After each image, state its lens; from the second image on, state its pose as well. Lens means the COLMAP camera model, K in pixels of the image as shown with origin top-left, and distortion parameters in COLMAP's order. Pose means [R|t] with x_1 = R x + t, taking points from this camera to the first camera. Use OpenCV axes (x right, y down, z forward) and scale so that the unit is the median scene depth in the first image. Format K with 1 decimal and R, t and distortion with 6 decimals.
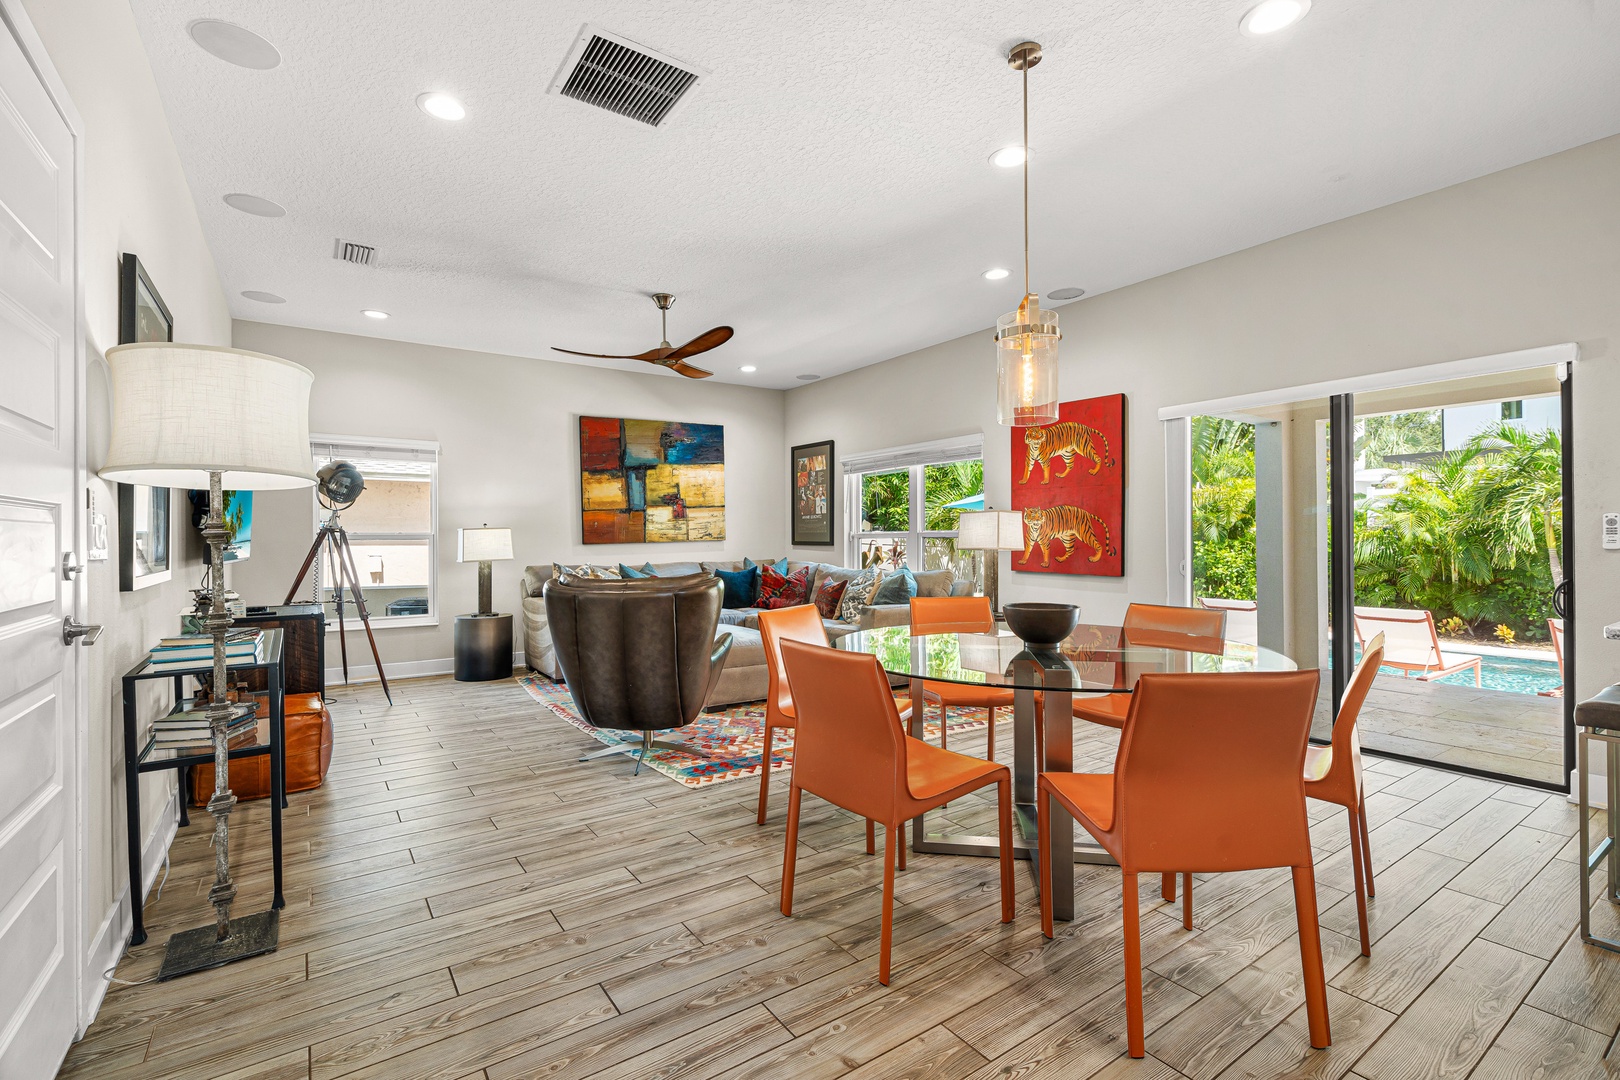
lens RADIAL K [[739.7, 0, 811.9], [0, 739.7, 538.2], [0, 0, 1]] dist [-0.004588, 0.002383]
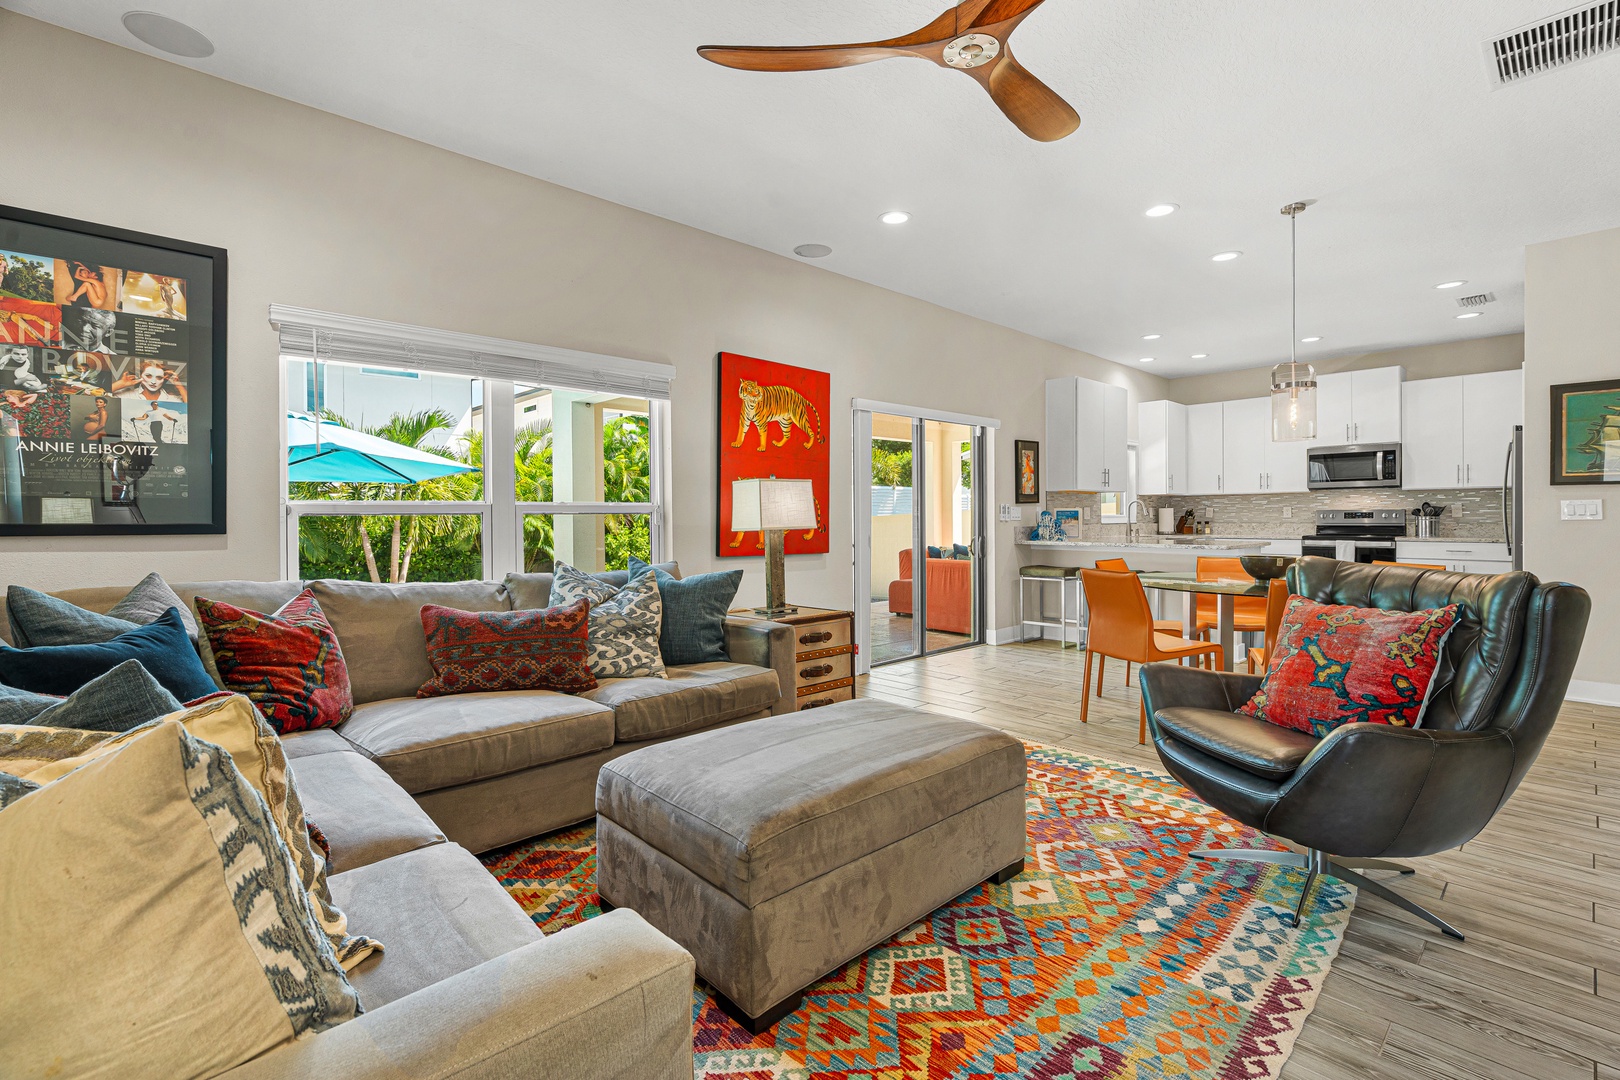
lens RADIAL K [[739.7, 0, 785.1], [0, 739.7, 514.7], [0, 0, 1]] dist [-0.004588, 0.002383]
pose [[-0.137407, 0.002691, 0.990511, -0.541581], [0.001786, 0.999995, -0.002469, 0.003053], [-0.990513, 0.001430, -0.137411, 1.095274]]
